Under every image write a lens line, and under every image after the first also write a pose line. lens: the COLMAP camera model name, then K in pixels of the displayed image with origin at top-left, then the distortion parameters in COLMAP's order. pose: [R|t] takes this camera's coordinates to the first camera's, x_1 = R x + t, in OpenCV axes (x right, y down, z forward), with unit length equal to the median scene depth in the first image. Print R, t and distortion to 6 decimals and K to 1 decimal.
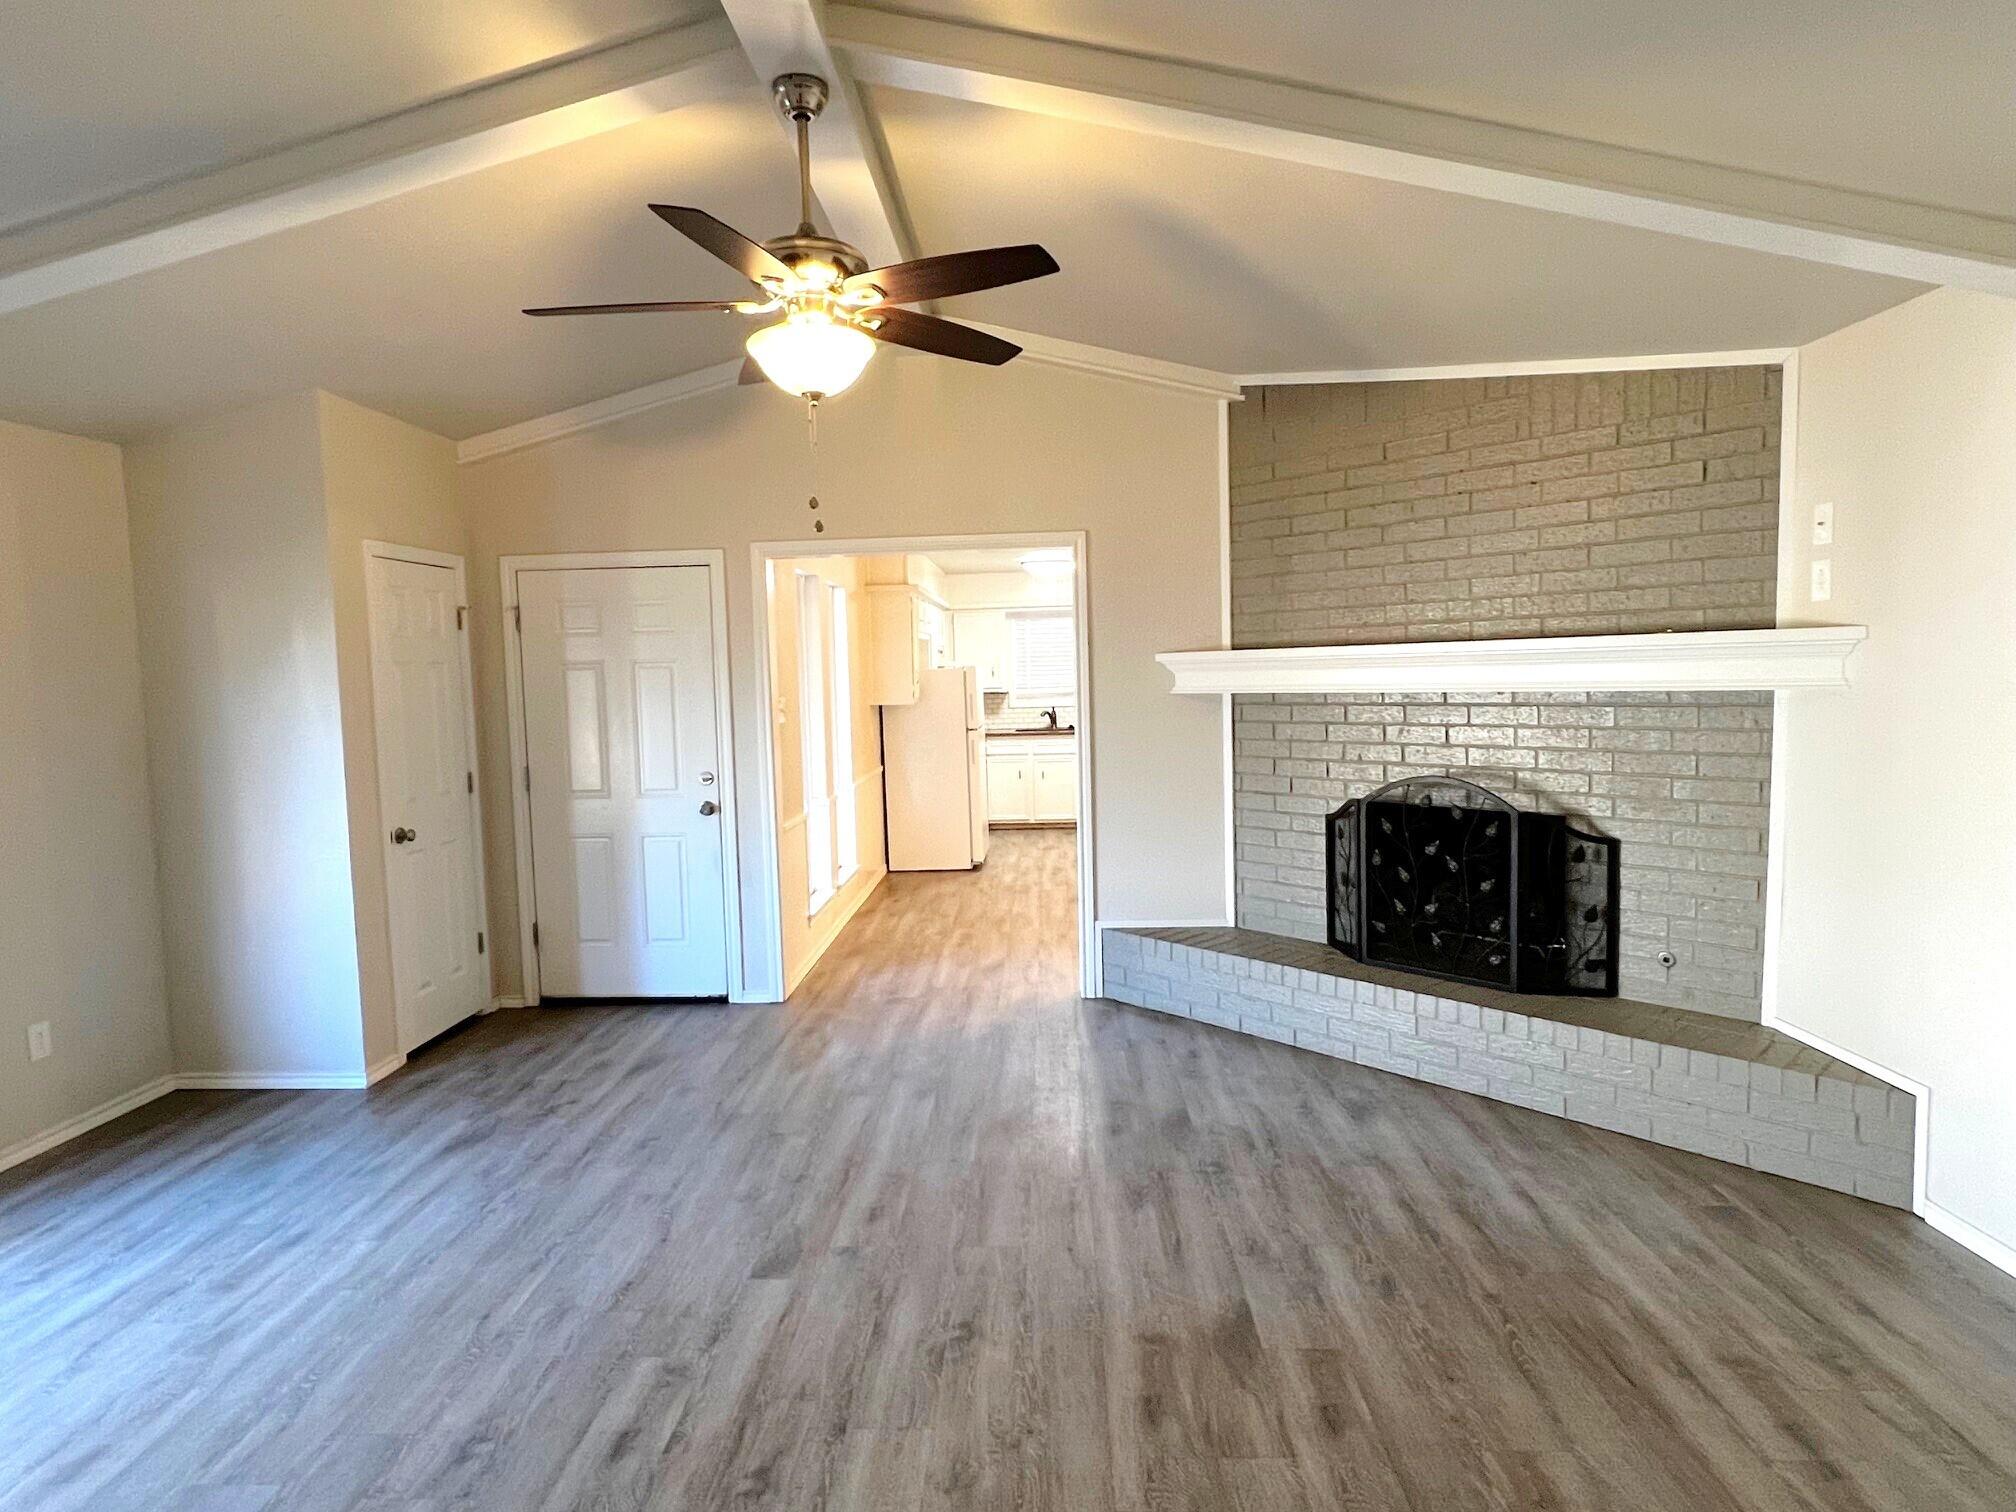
lens RADIAL K [[1109.4, 0, 997.5], [0, 1109.4, 762.2], [0, 0, 1]] dist [0.001901, -0.001548]
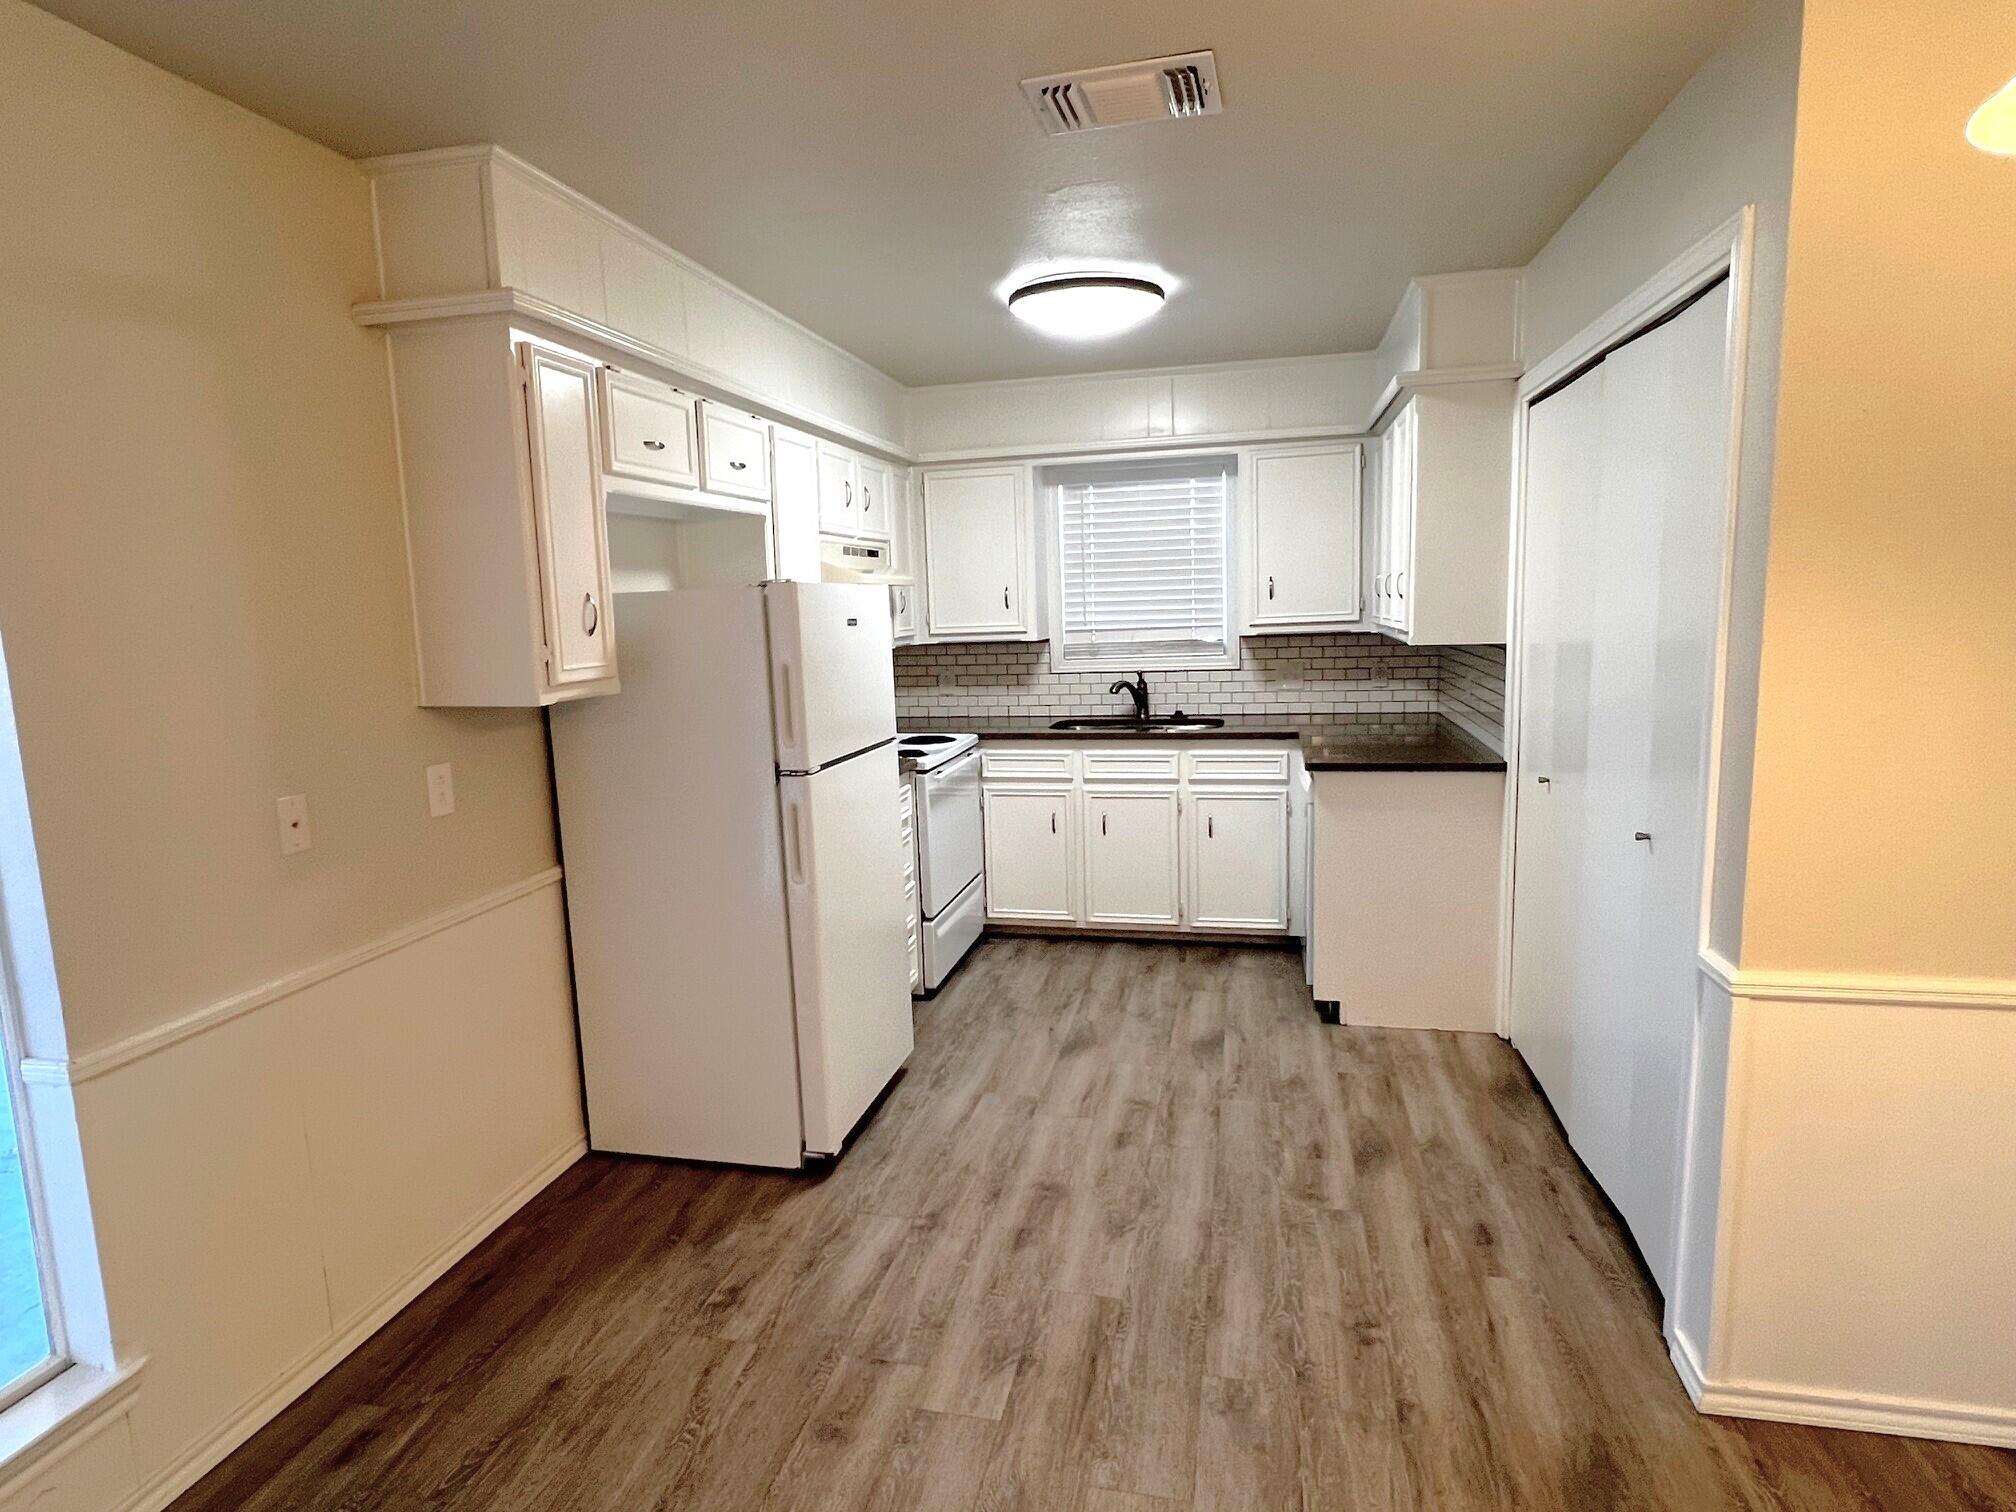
lens RADIAL K [[1109.4, 0, 997.5], [0, 1109.4, 762.2], [0, 0, 1]] dist [0.001901, -0.001548]
pose [[0.982606, 0.011396, -0.185351, 0.079132], [-0.000086, 0.998143, 0.060913, -0.040561], [0.185701, -0.059838, 0.980783, 0.525486]]
